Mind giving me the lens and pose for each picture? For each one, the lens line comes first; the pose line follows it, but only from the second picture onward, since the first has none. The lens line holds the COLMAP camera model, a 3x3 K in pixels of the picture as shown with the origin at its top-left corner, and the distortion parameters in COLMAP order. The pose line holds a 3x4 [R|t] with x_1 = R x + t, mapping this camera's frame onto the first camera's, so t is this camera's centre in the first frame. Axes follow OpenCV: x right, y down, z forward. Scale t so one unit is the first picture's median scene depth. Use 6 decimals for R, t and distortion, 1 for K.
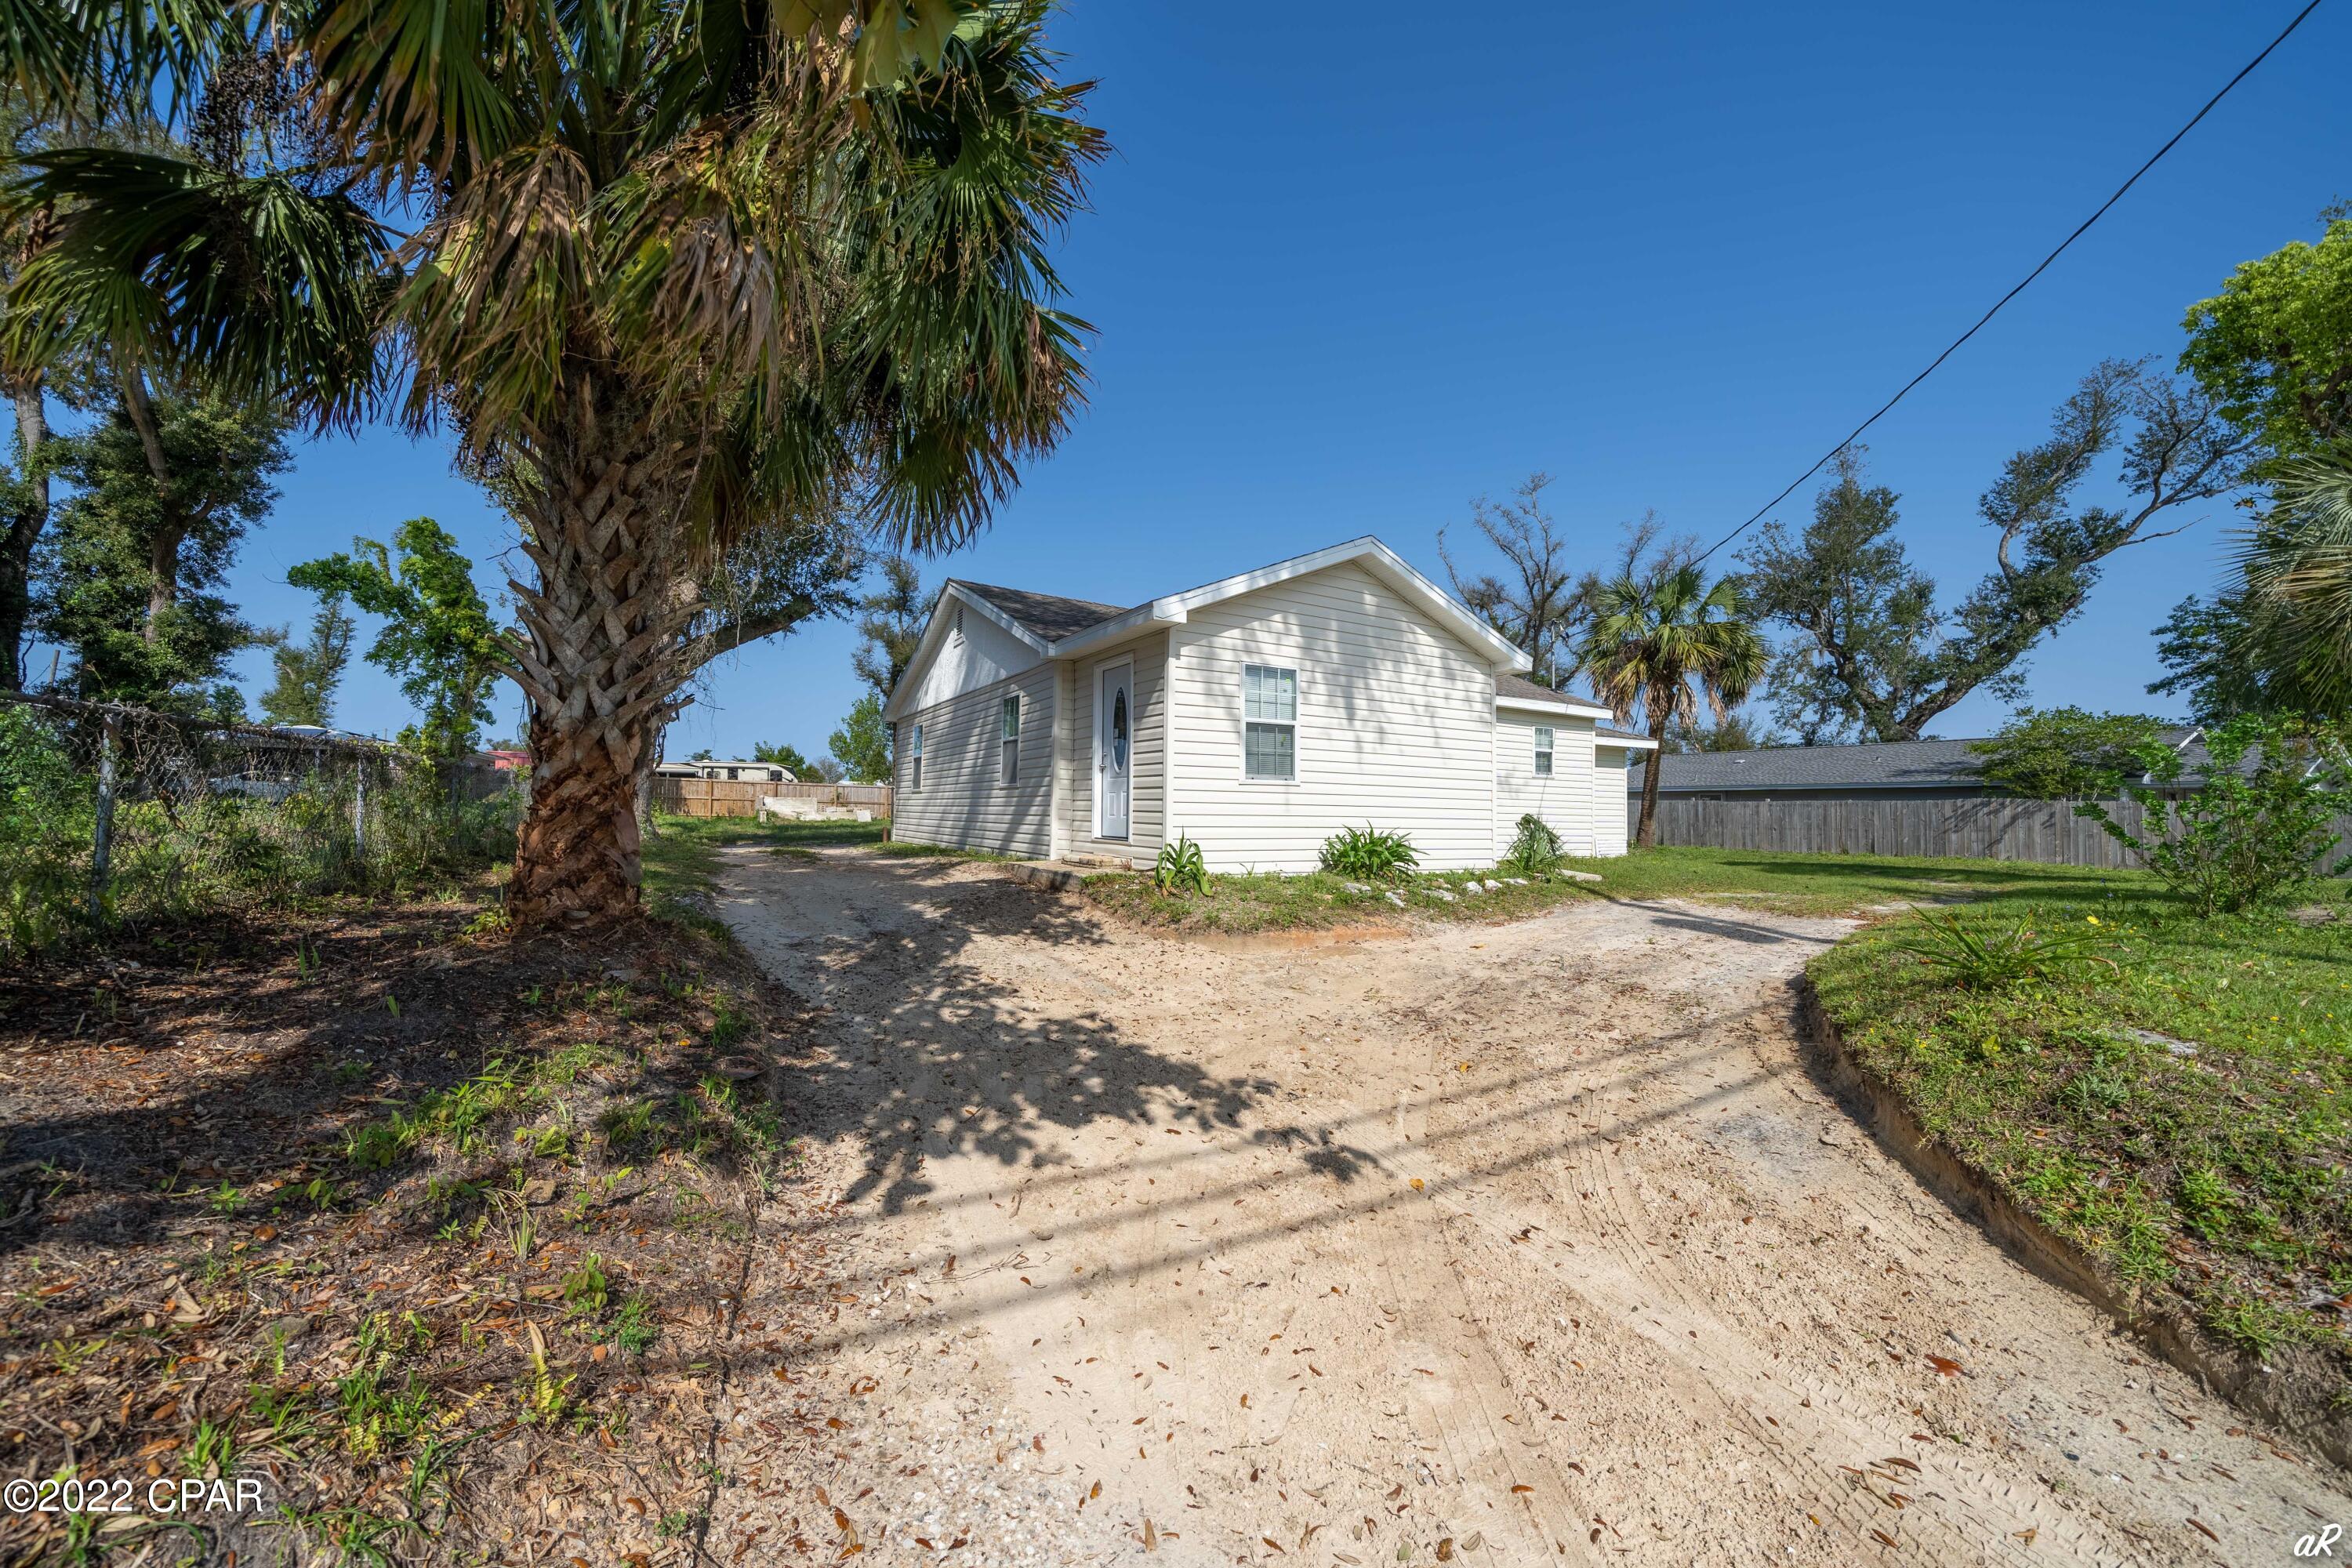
lens RADIAL K [[844.1, 0, 1176.0], [0, 844.1, 784.0], [0, 0, 1]] dist [-0.001627, -0.000381]
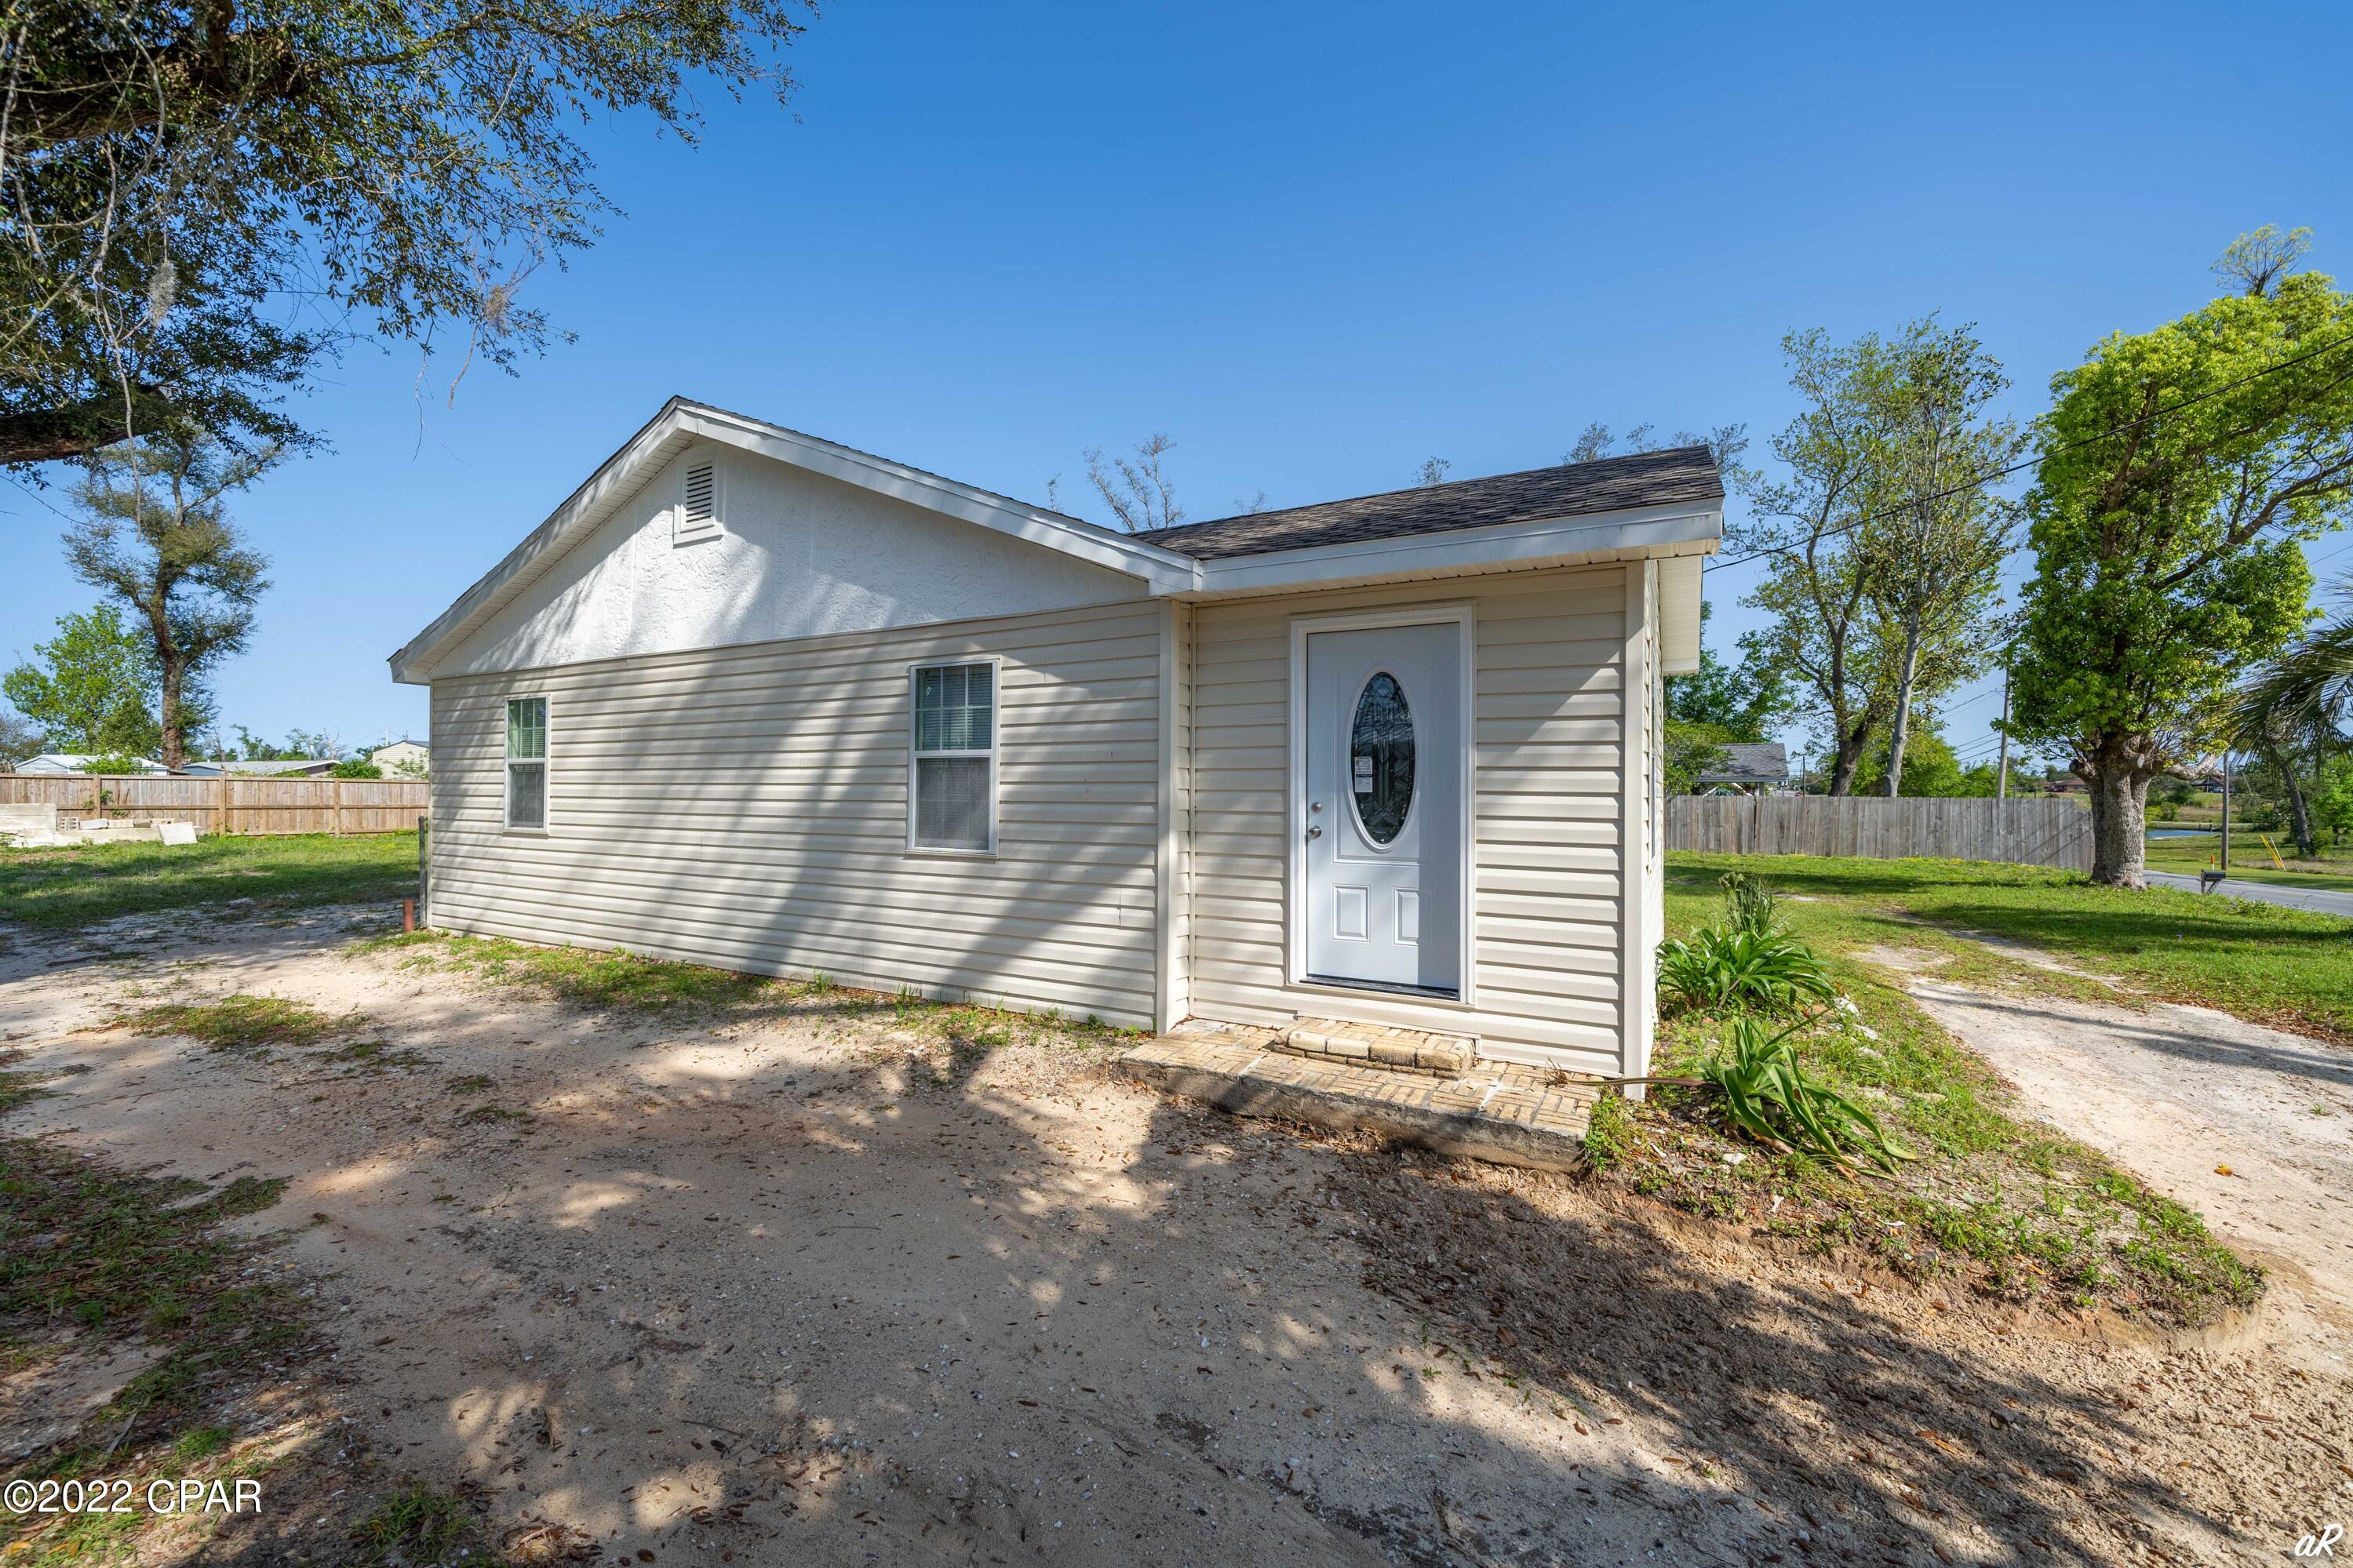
lens RADIAL K [[914.3, 0, 1176.5], [0, 914.3, 784.0], [0, 0, 1]] dist [-0.001472, -0.000150]
pose [[0.861931, -0.010830, 0.506910, -0.073302], [-0.005681, 0.999503, 0.031013, -0.011417], [-0.506994, -0.029611, 0.861441, 0.104175]]
